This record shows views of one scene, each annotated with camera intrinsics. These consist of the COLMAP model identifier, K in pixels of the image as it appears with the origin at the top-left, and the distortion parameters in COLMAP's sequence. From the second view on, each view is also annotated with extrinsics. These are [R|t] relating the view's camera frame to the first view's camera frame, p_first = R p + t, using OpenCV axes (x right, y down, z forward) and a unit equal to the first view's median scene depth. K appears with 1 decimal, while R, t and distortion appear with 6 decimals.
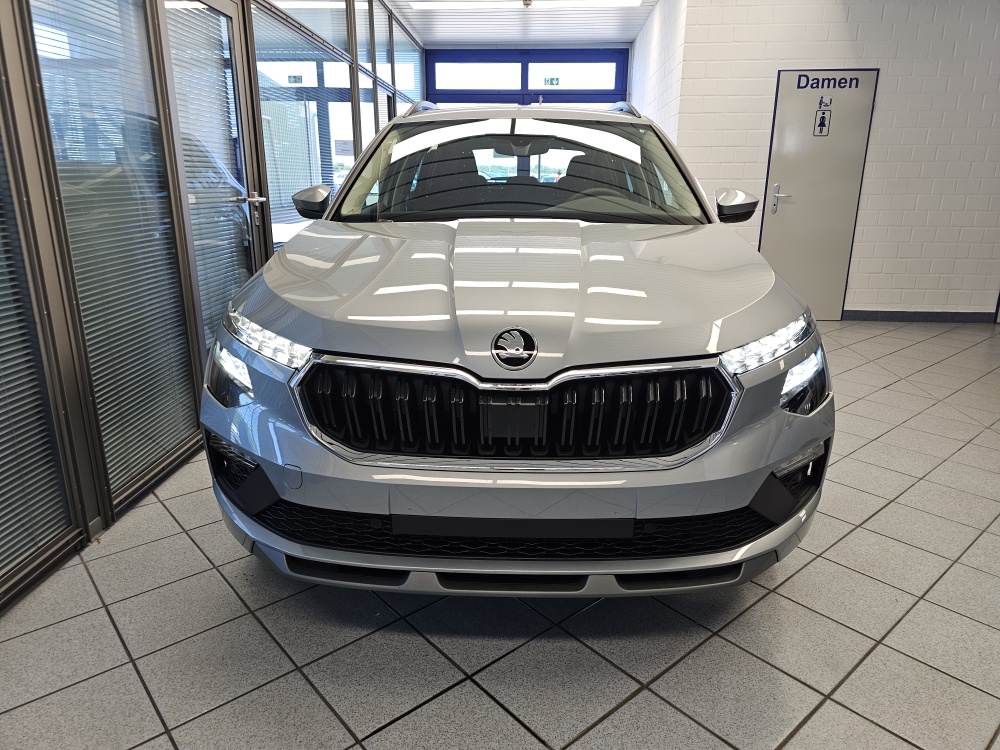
lens RADIAL K [[678.3, 0, 505.7], [0, 678.3, 369.8], [0, 0, 1]] dist [0.064209, -0.077041]
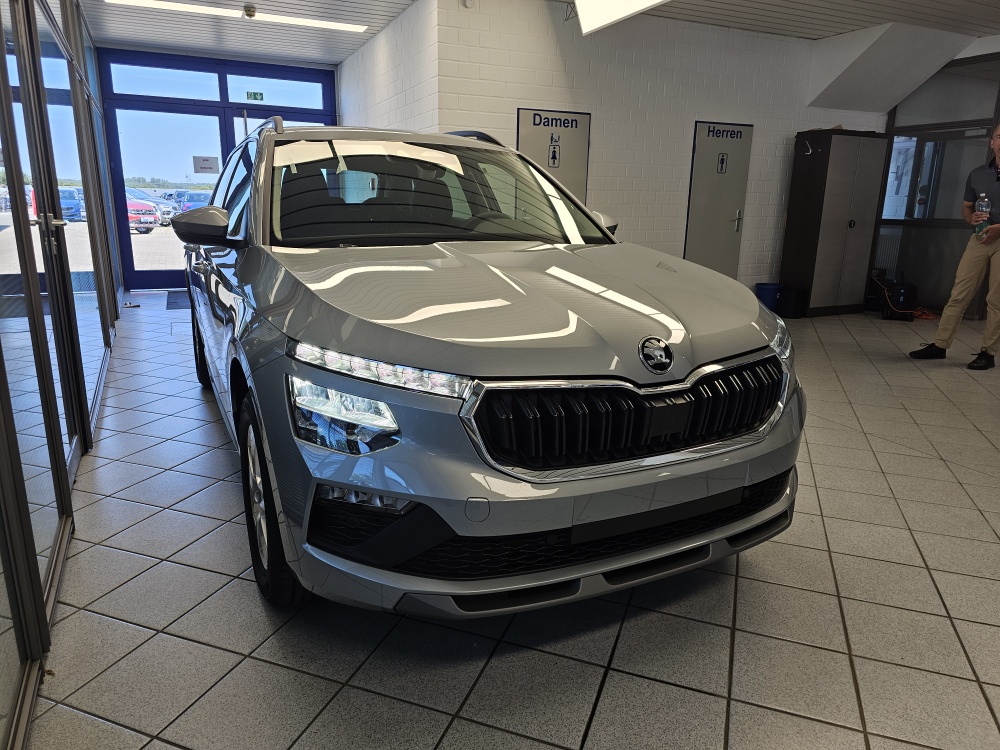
lens RADIAL K [[678.3, 0, 505.7], [0, 678.3, 369.8], [0, 0, 1]] dist [0.064209, -0.077041]
pose [[0.876486, -0.105520, 0.469721, -0.198239], [0.118069, 0.993002, 0.002759, -0.010905], [-0.466725, 0.053041, 0.882810, 0.032220]]
